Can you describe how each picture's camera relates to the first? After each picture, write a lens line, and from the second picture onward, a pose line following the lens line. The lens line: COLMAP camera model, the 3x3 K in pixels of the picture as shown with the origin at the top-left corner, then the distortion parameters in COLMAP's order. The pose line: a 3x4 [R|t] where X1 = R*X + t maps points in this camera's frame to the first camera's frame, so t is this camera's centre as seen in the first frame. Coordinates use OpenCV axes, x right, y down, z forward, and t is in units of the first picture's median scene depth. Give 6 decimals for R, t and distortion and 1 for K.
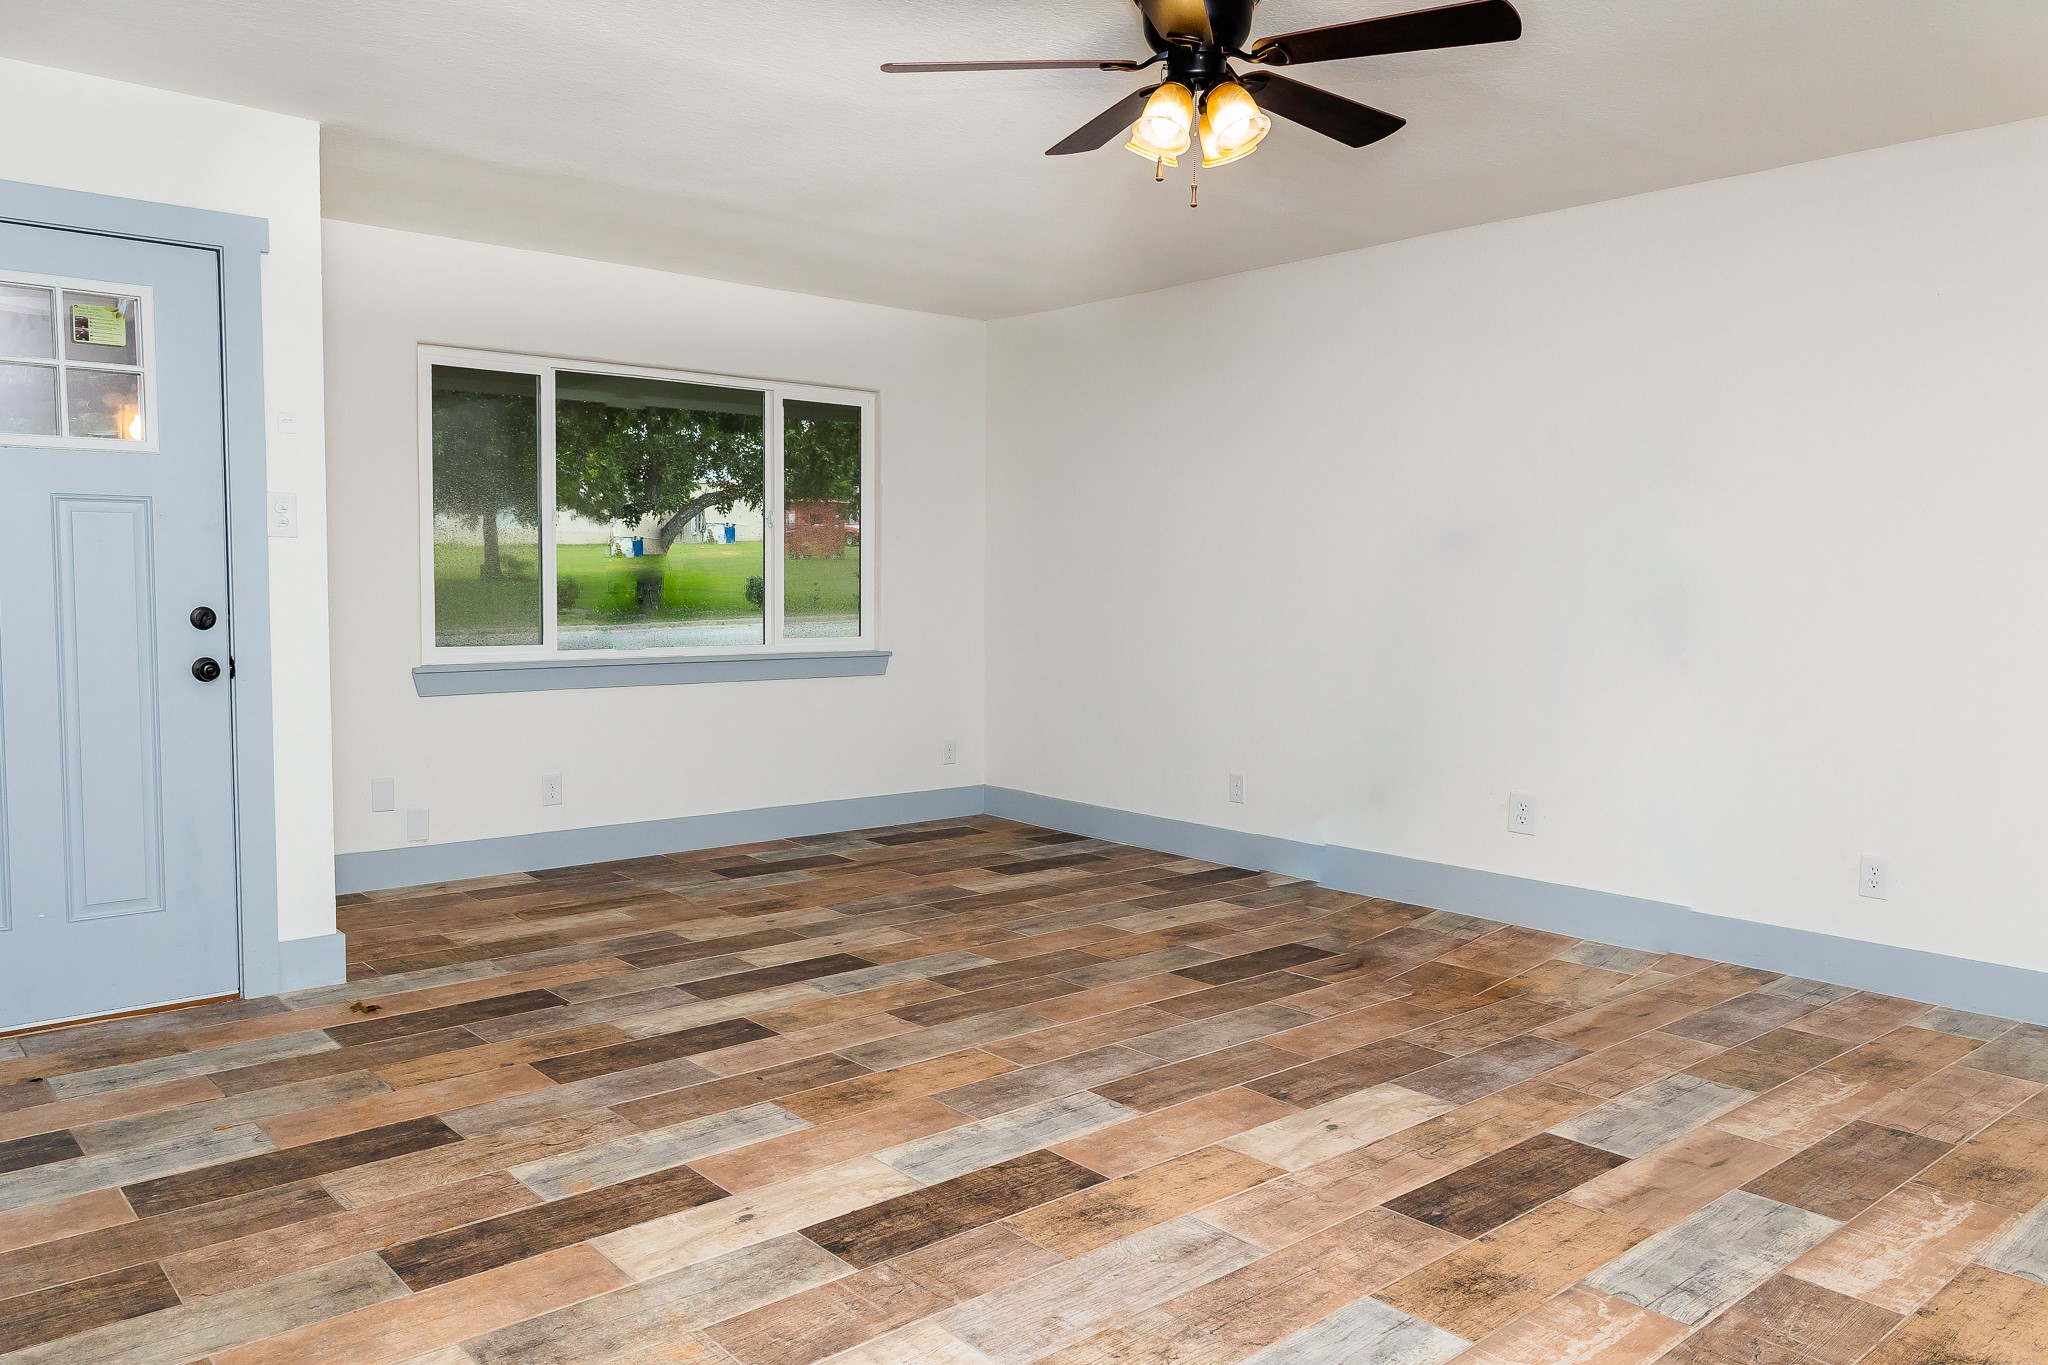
lens RADIAL K [[1482.0, 0, 1023.4], [0, 1482.0, 688.4], [0, 0, 1]] dist [-0.005416, 0.003555]
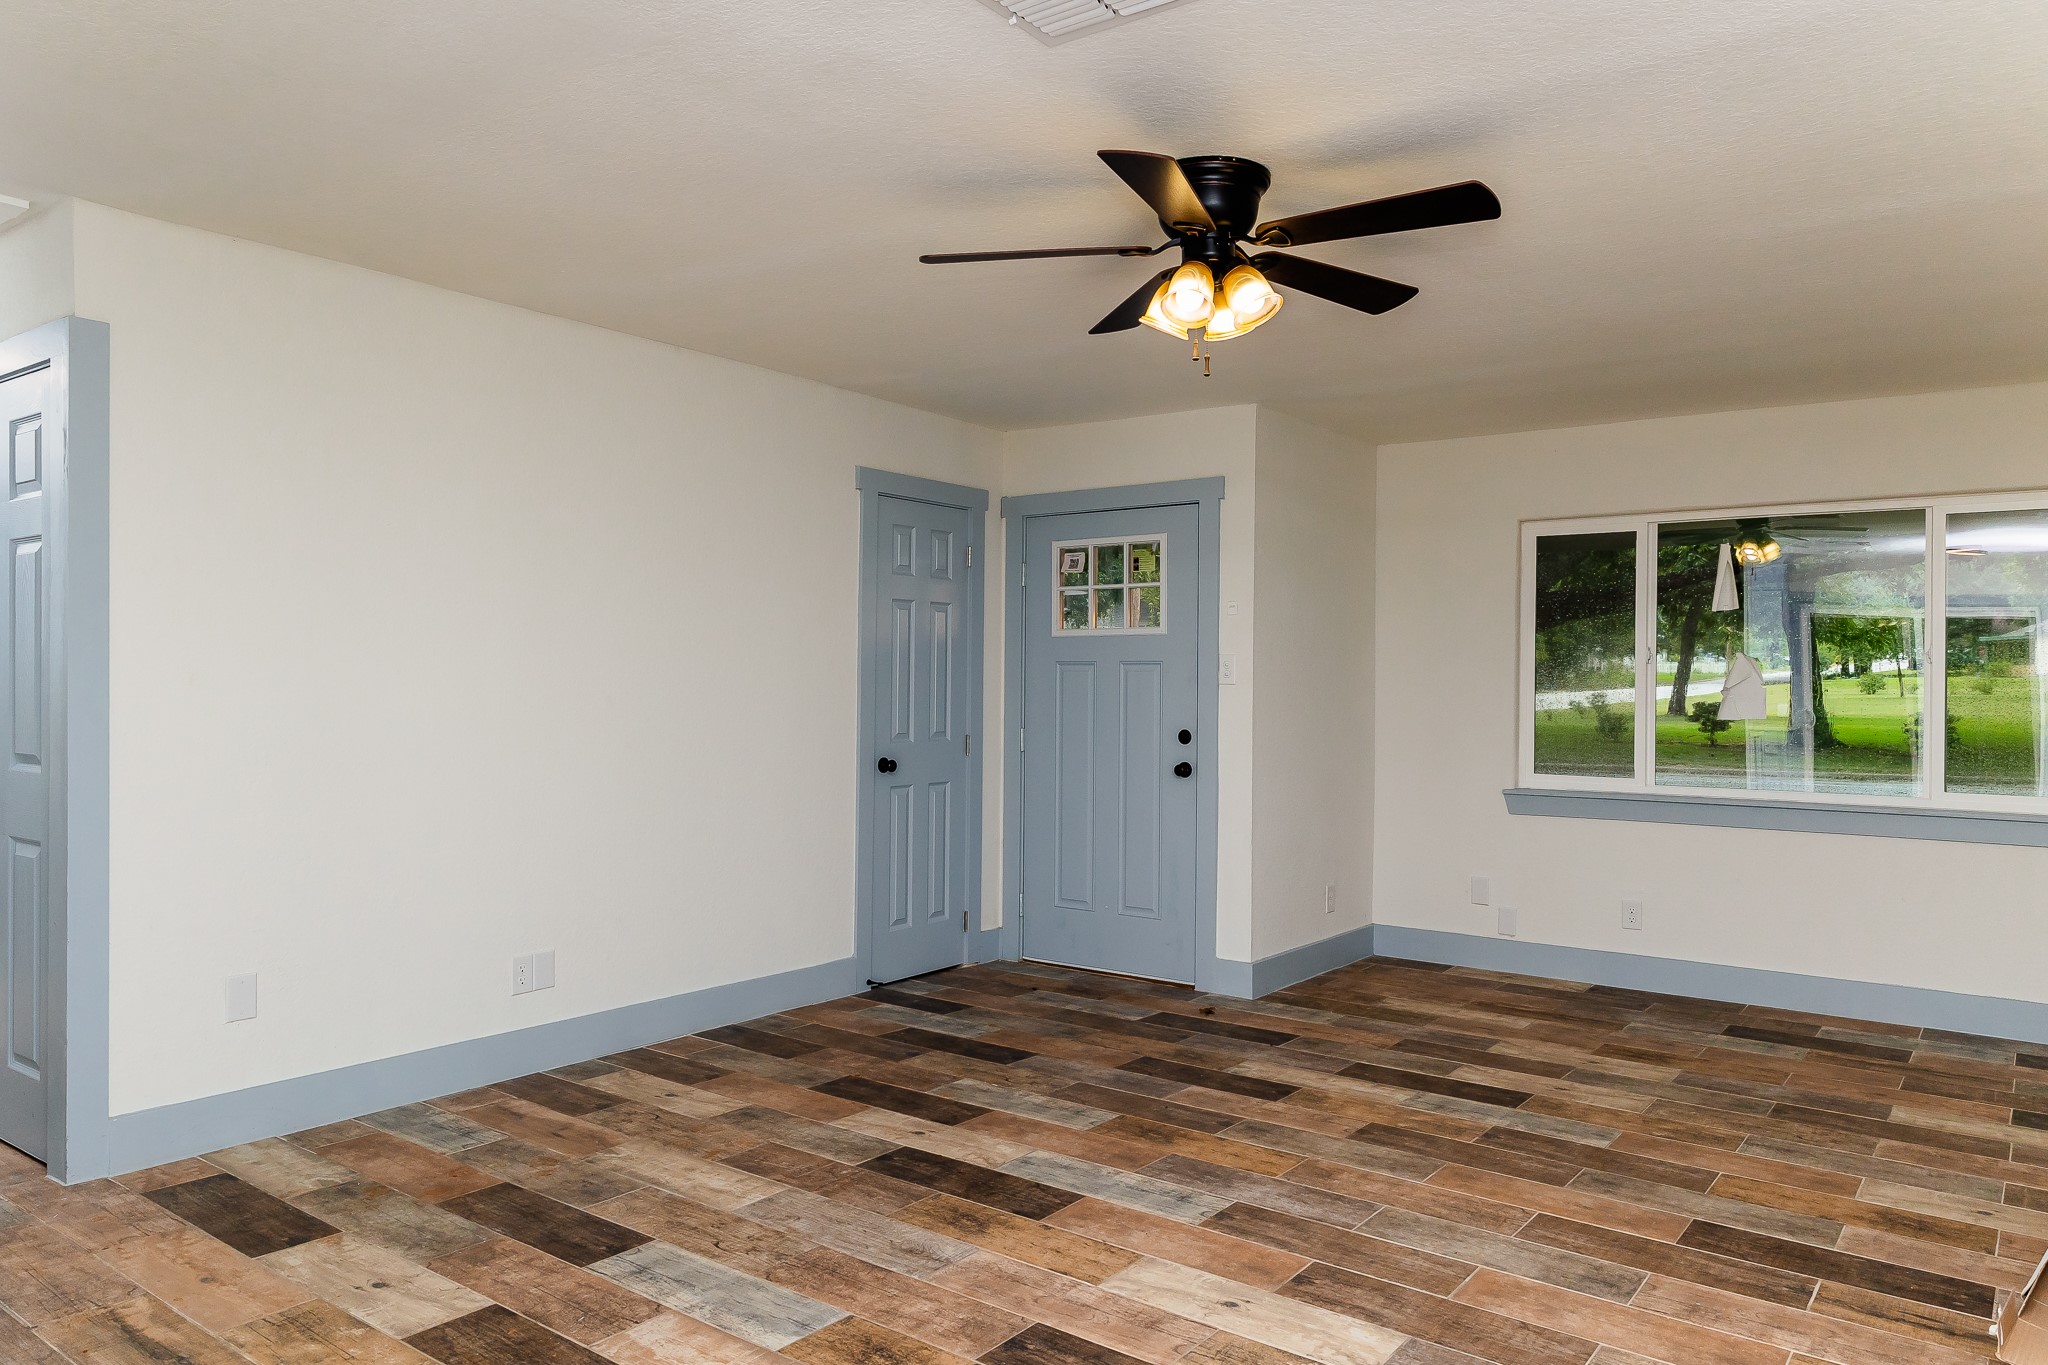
lens RADIAL K [[1362.7, 0, 1024.7], [0, 1362.7, 680.4], [0, 0, 1]] dist [-0.001482, 0.000300]
pose [[0.216300, -0.012423, -0.976248, 0.897700], [-0.085462, 0.995840, -0.031608, -0.051317], [0.972579, 0.090269, 0.214339, 0.570614]]
